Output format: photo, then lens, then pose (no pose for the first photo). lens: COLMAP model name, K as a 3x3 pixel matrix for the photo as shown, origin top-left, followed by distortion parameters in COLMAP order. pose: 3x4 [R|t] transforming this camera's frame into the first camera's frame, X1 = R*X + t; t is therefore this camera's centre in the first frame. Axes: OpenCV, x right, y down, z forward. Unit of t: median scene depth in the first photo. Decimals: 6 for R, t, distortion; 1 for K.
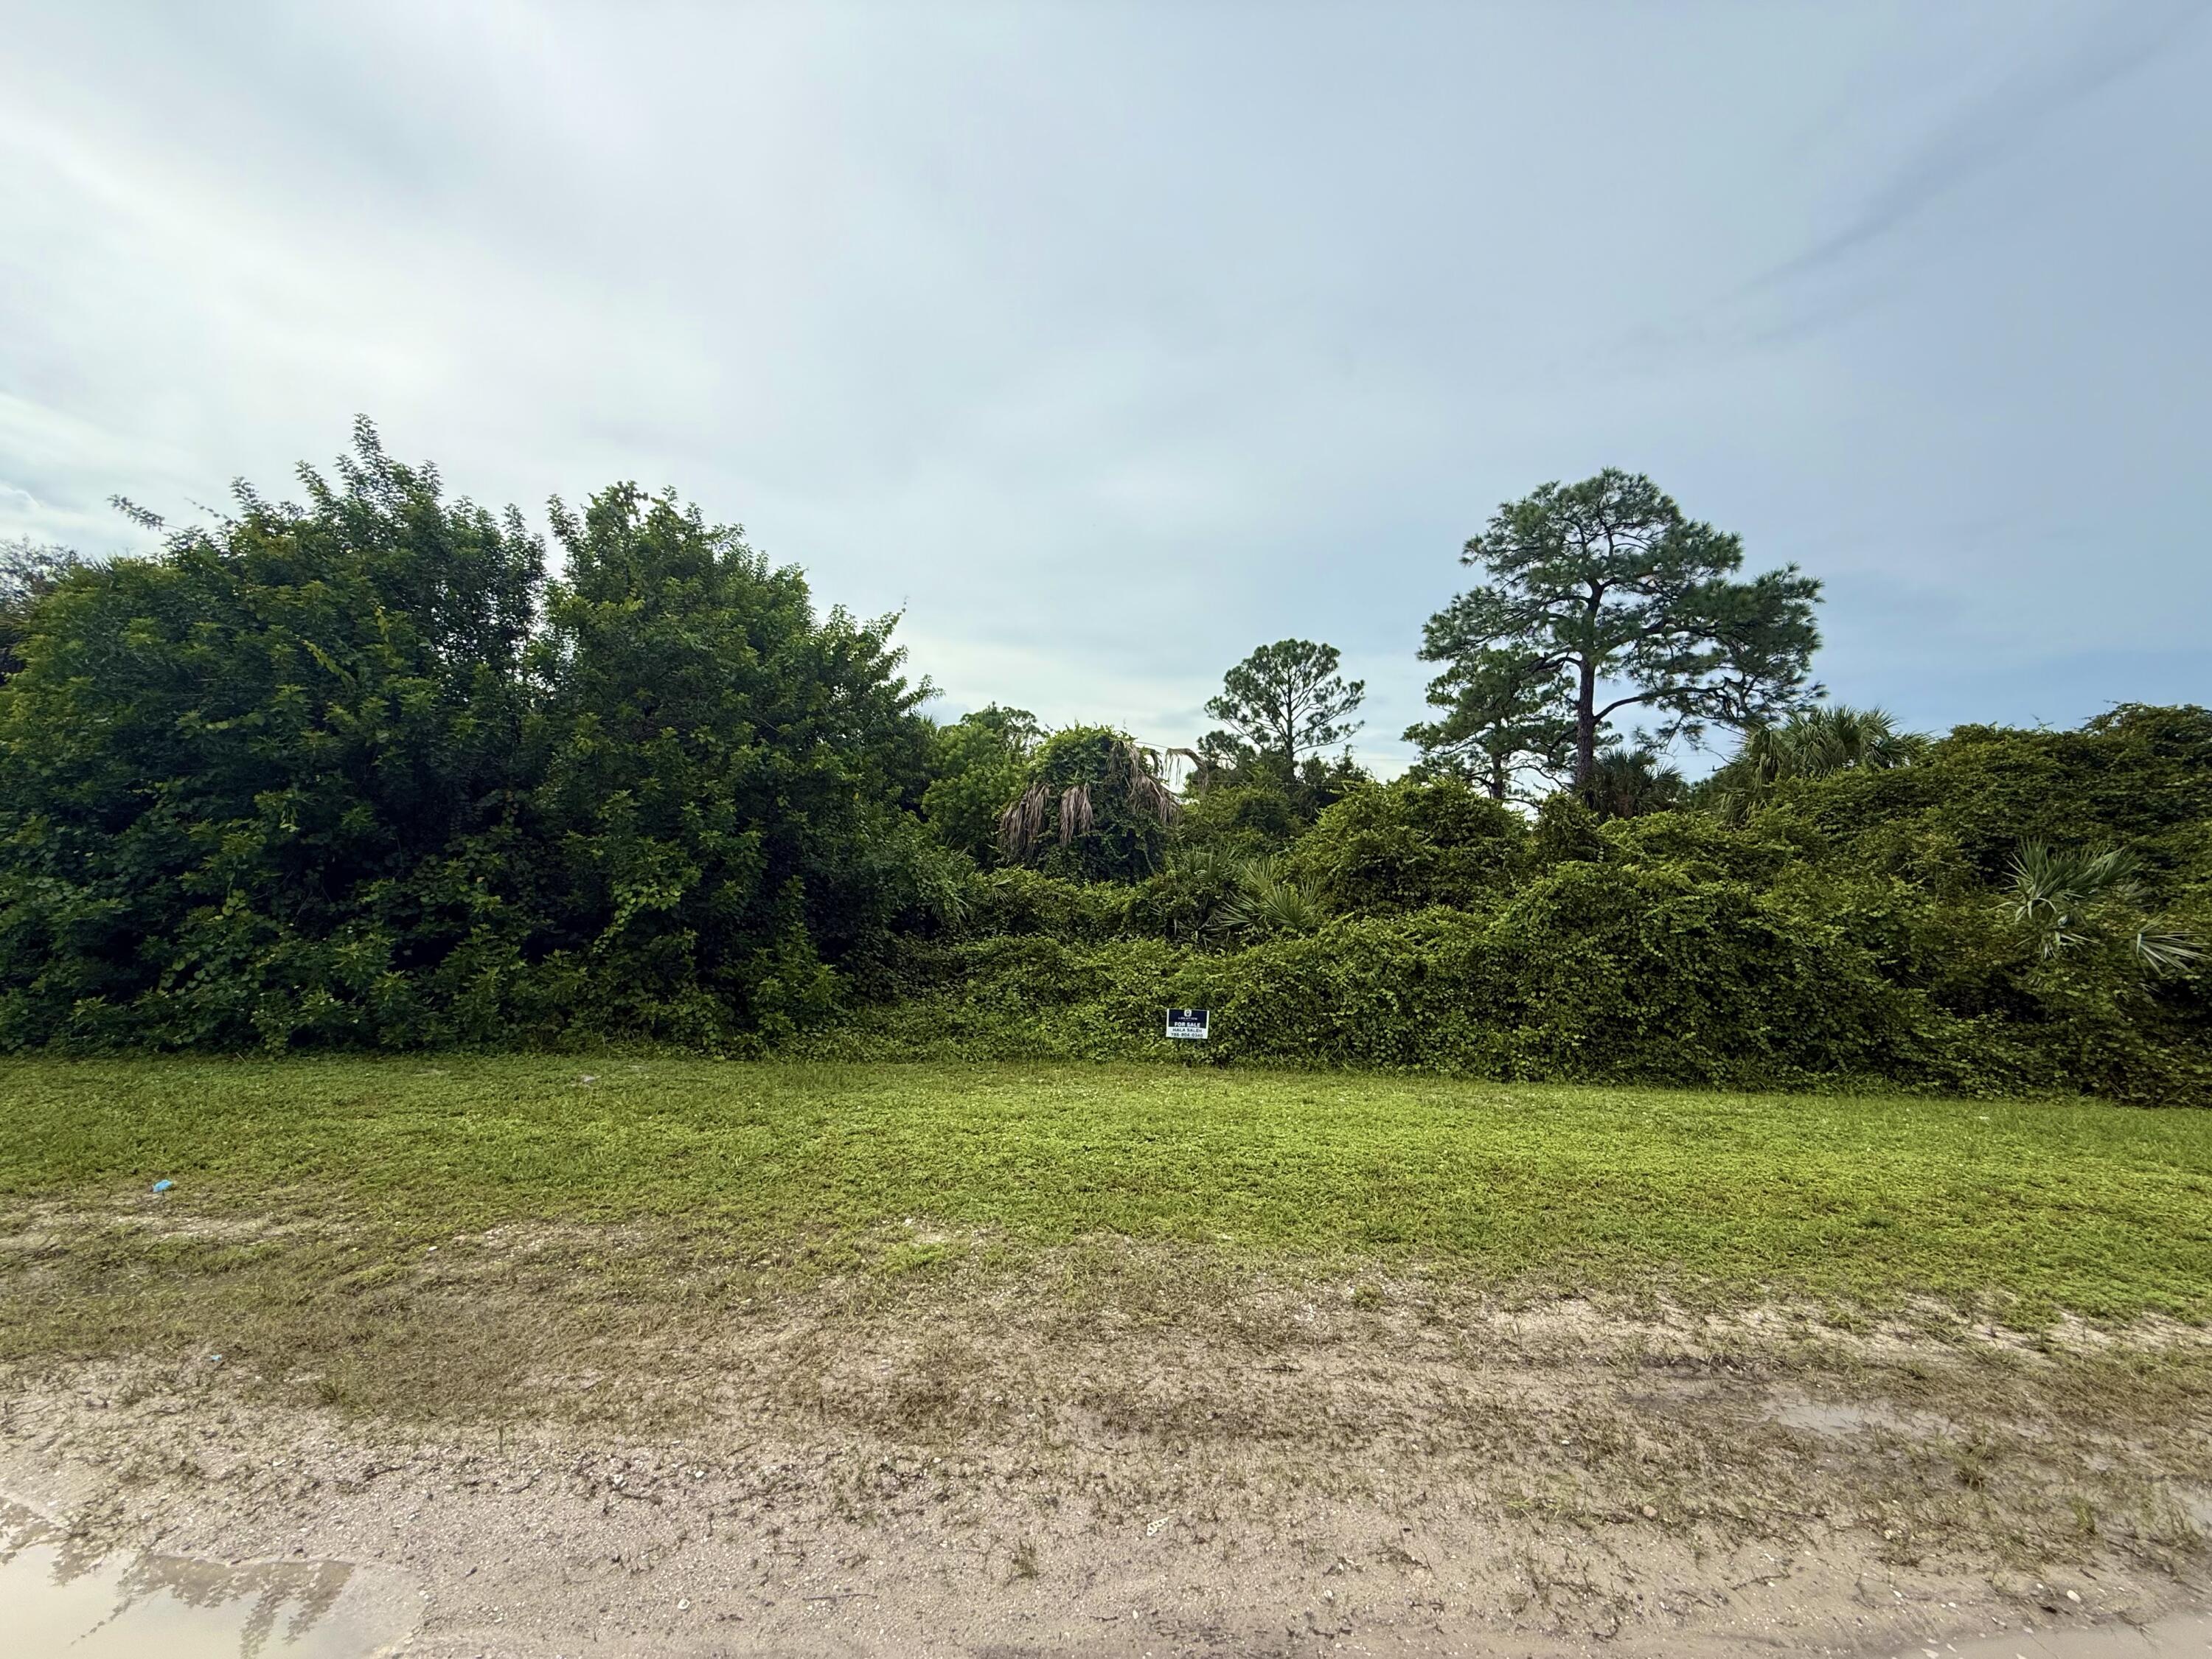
lens RADIAL K [[884.9, 0, 1098.5], [0, 884.9, 831.2], [0, 0, 1]] dist [-0.000087, 0.000350]
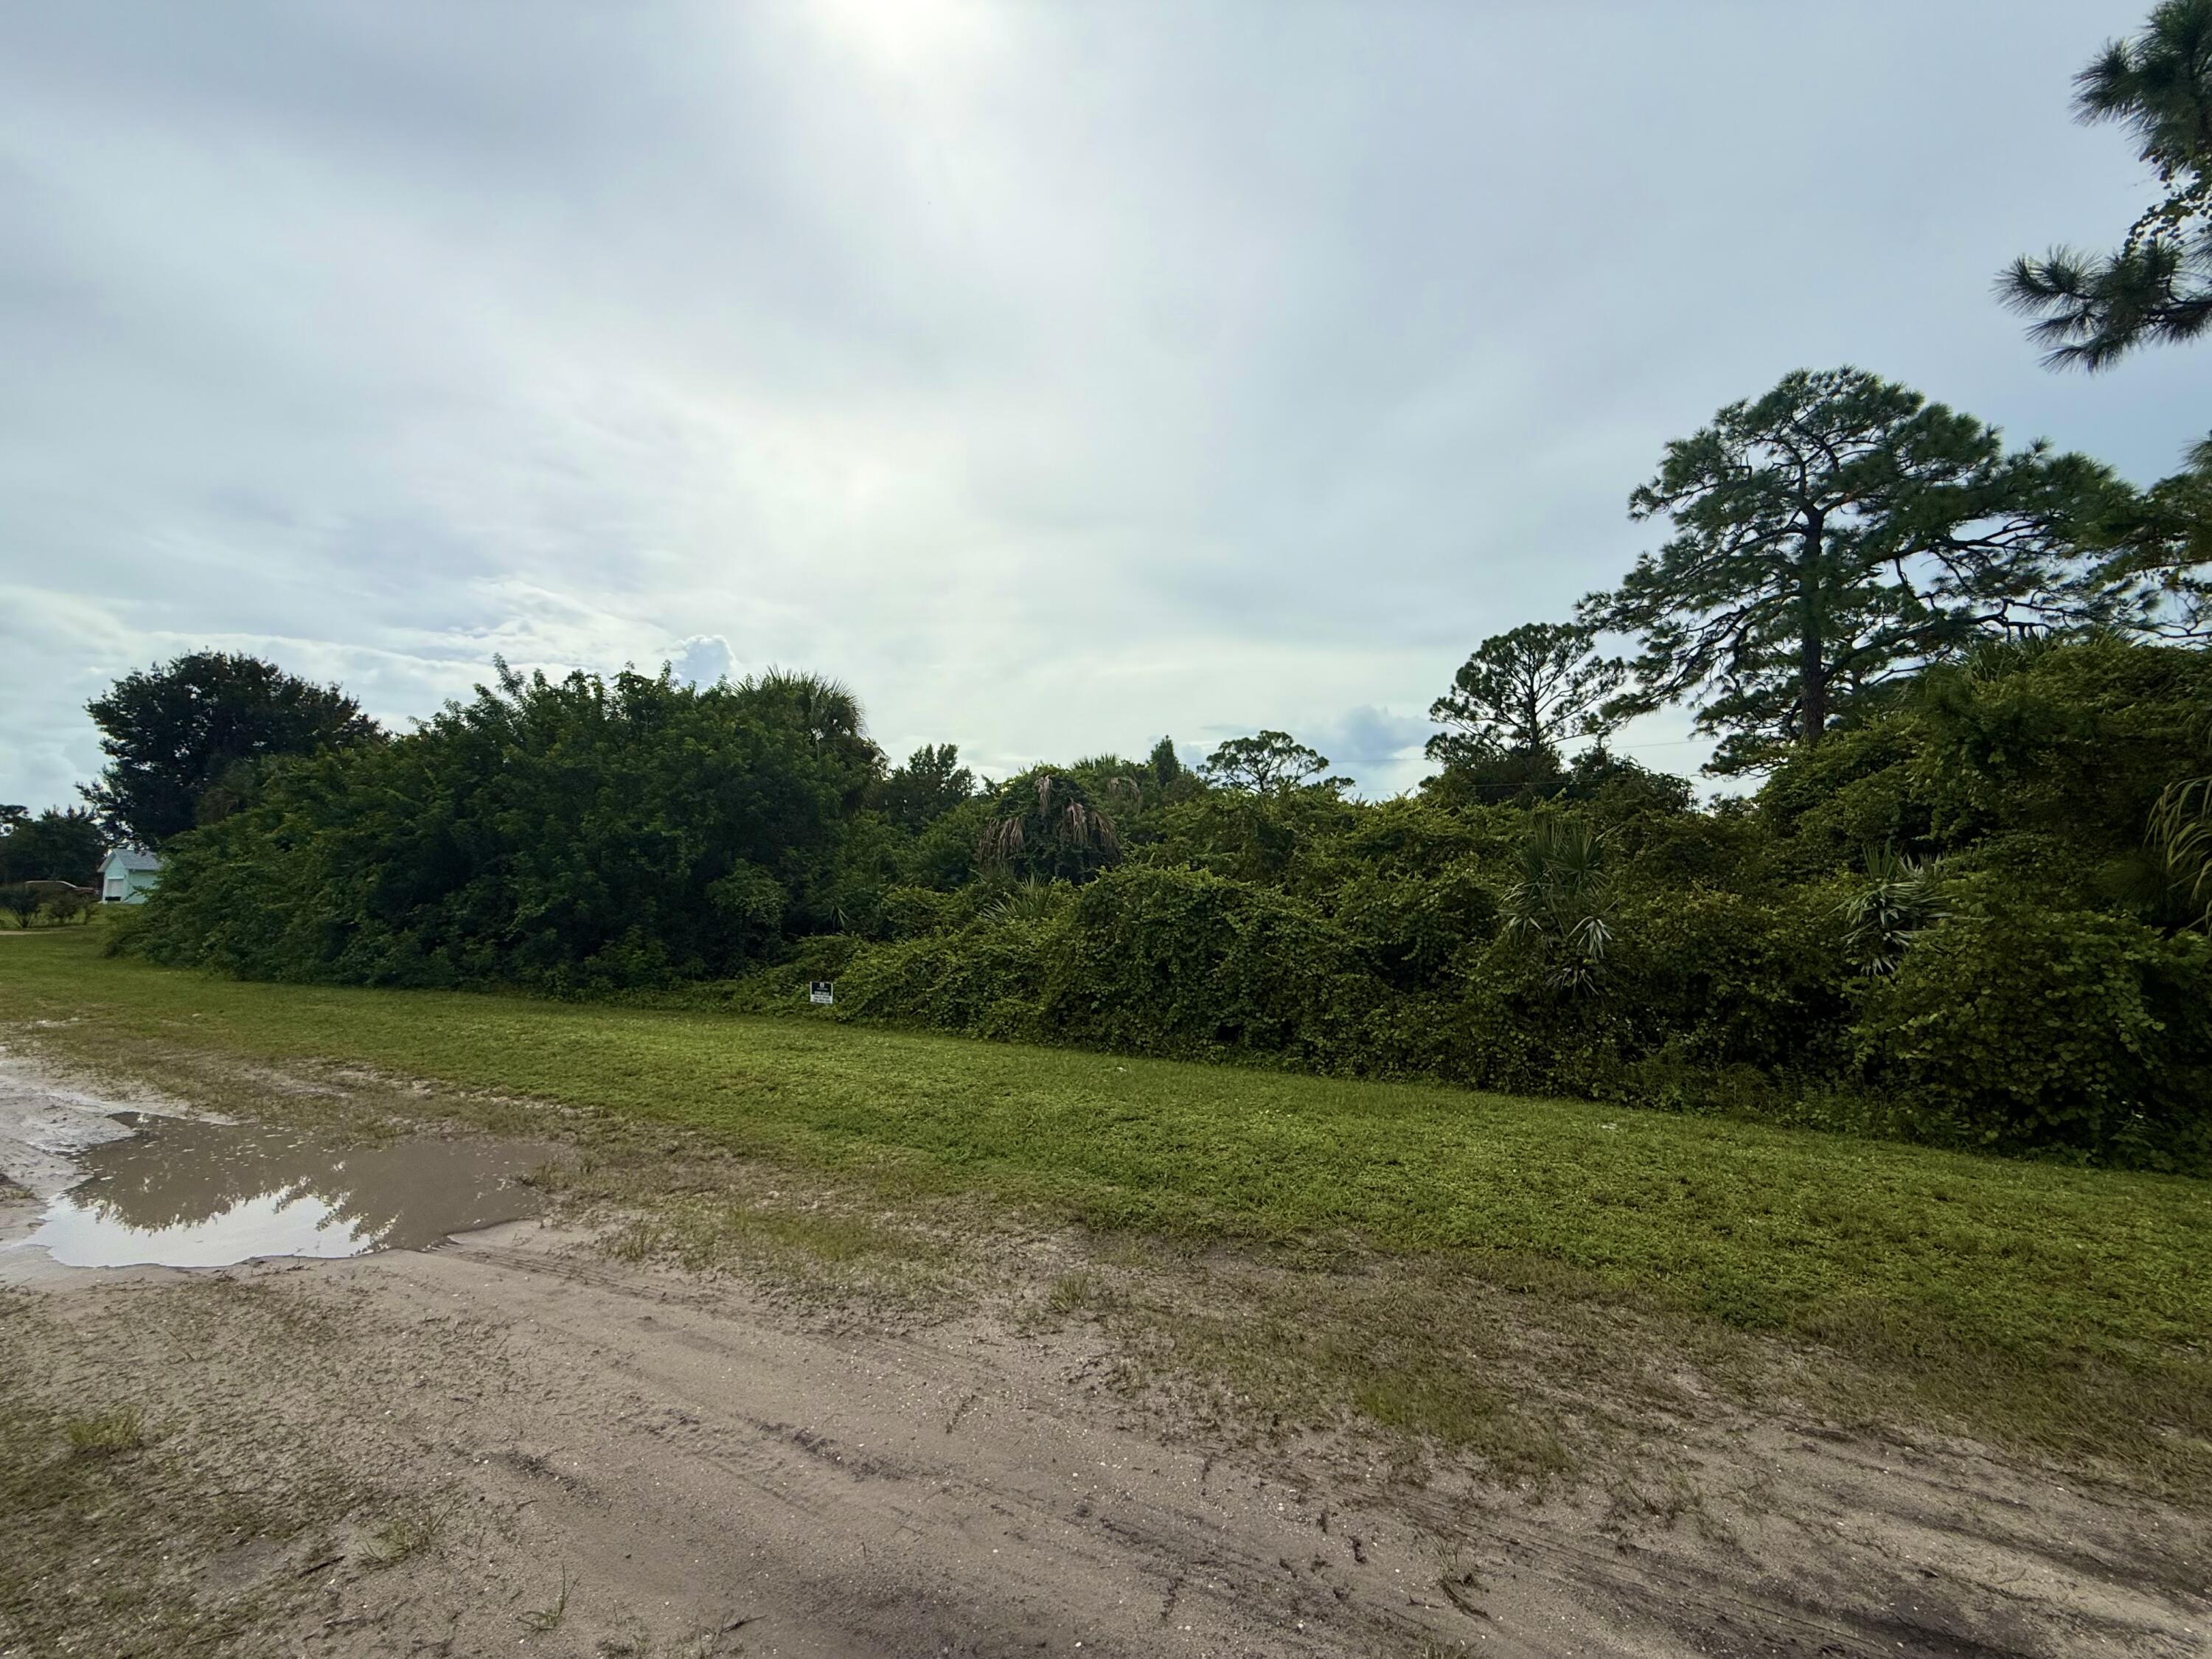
lens RADIAL K [[884.9, 0, 1098.5], [0, 884.9, 831.2], [0, 0, 1]] dist [-0.000087, 0.000350]
pose [[0.887380, -0.063349, -0.456667, 0.354694], [0.052404, 0.997955, -0.036606, 0.010249], [0.458051, 0.008552, 0.888885, -0.019053]]
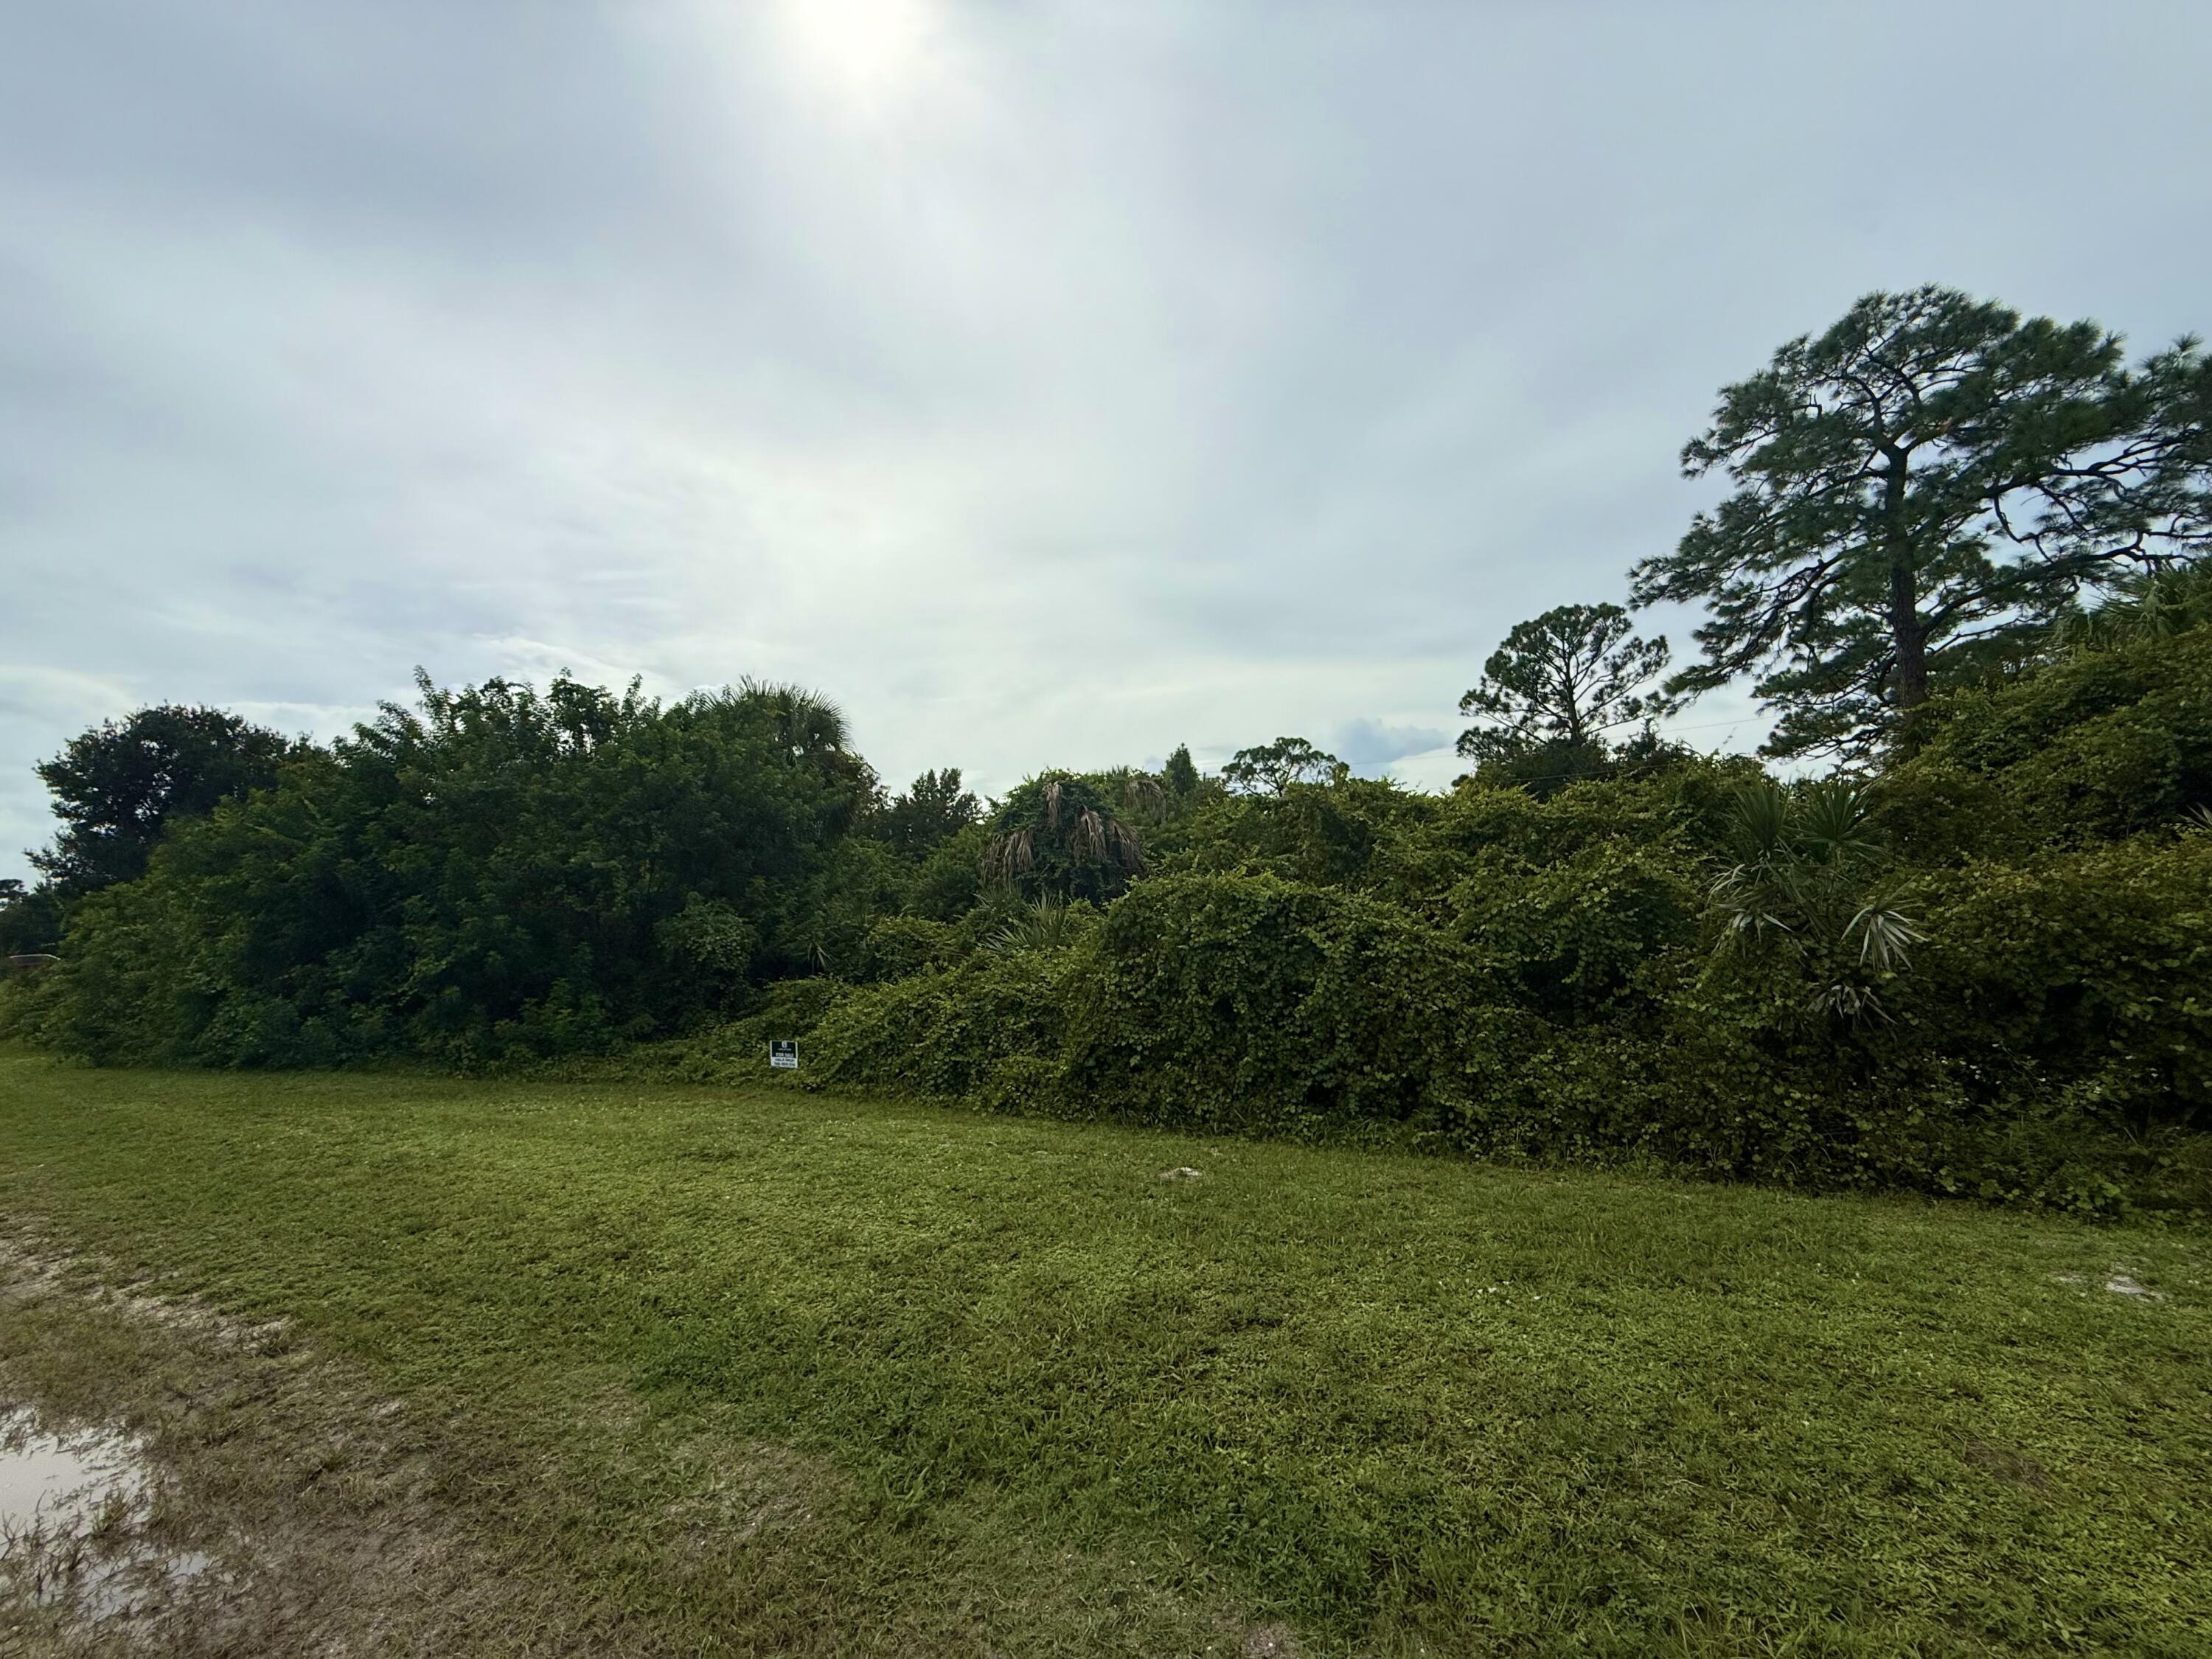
lens RADIAL K [[884.9, 0, 1098.5], [0, 884.9, 831.2], [0, 0, 1]] dist [-0.000087, 0.000350]
pose [[0.877719, -0.118368, -0.464325, 0.307570], [0.099668, 0.992914, -0.064715, 0.014752], [0.468695, 0.010523, 0.883297, 0.058234]]
